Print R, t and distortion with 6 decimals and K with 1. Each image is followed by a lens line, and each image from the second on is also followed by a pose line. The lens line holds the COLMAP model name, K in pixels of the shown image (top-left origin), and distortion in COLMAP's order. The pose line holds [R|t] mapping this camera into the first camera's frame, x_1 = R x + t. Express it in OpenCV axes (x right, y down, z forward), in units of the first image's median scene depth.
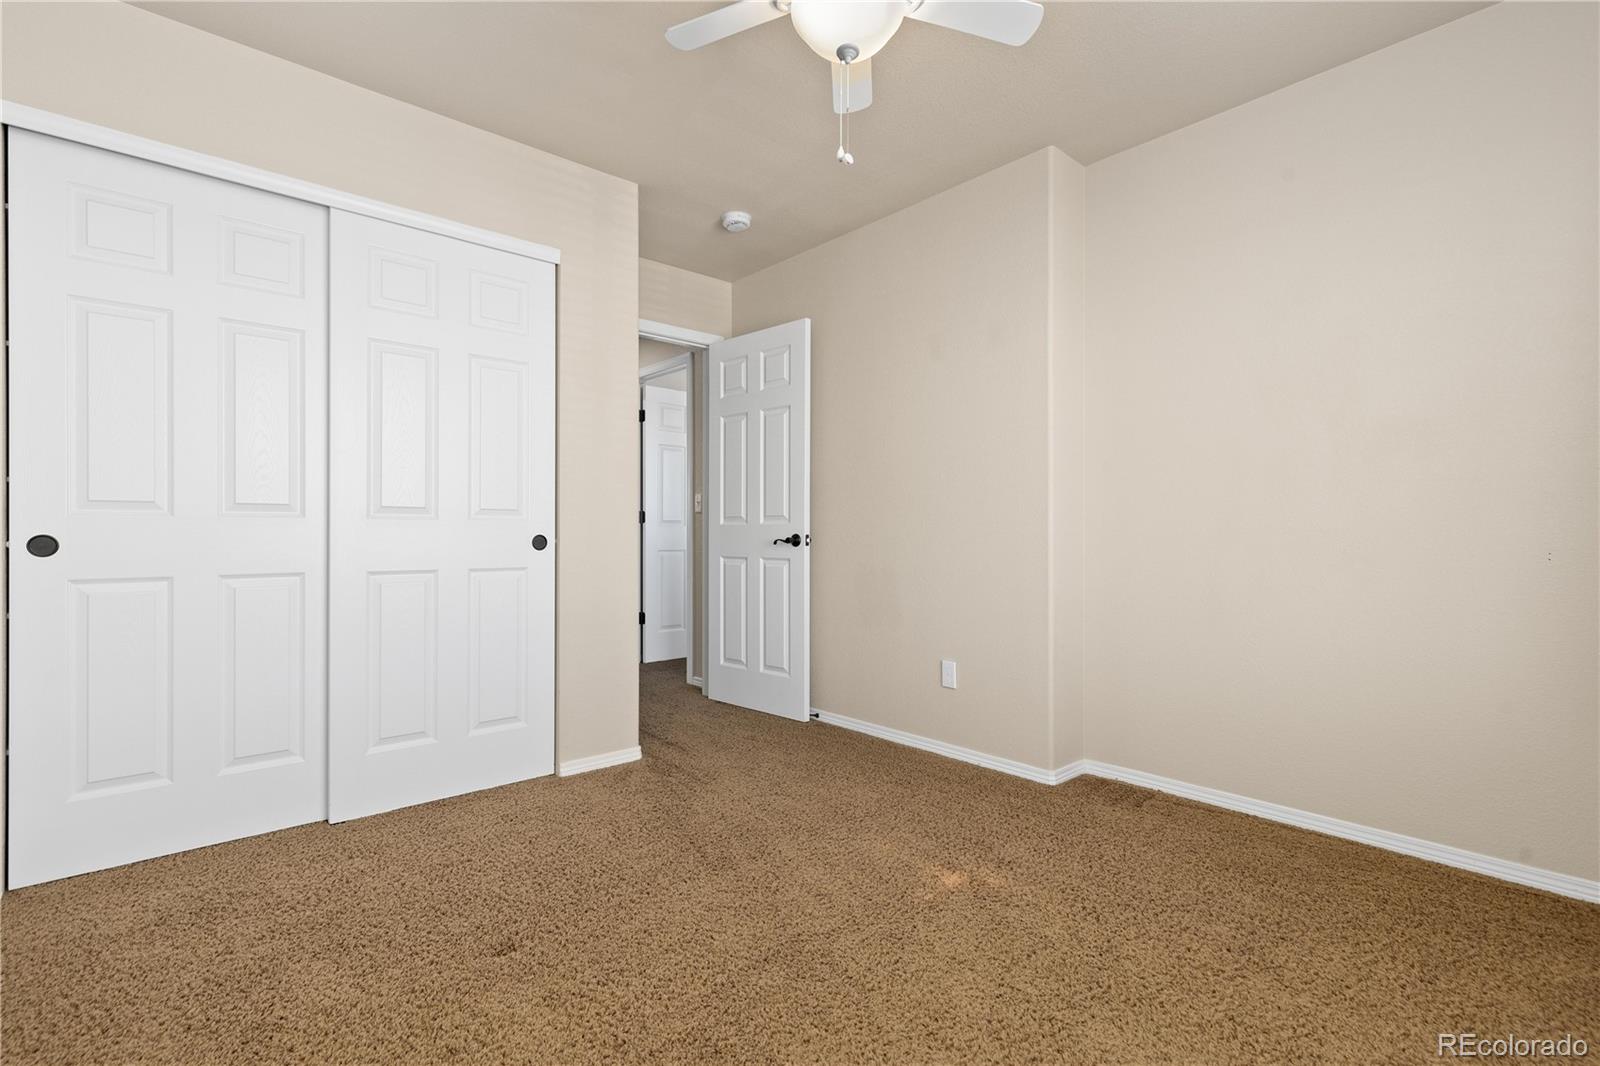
lens RADIAL K [[732.0, 0, 803.6], [0, 732.0, 533.6], [0, 0, 1]] dist [-0.001382, -0.000047]
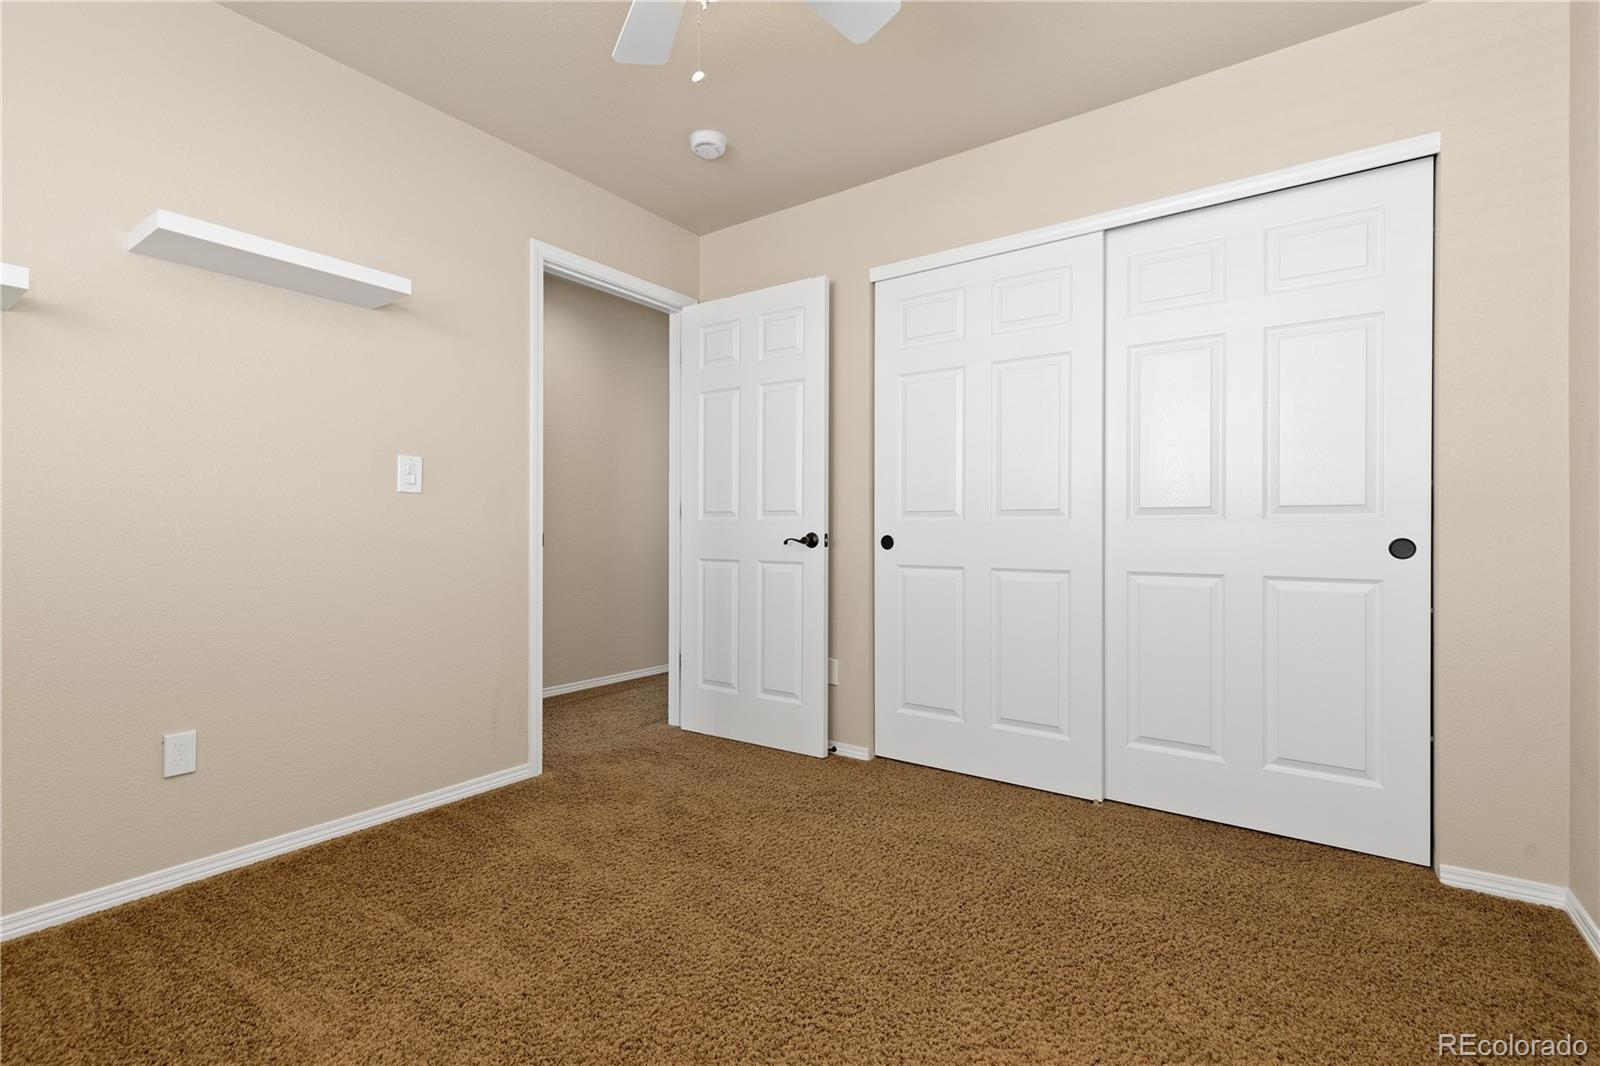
lens RADIAL K [[732.0, 0, 804.0], [0, 732.0, 533.2], [0, 0, 1]] dist [-0.001382, -0.000047]
pose [[0.250962, -0.000921, -0.967997, 0.531767], [-0.003749, 0.999991, -0.001923, 0.002128], [0.967990, 0.004112, 0.250956, 0.547543]]
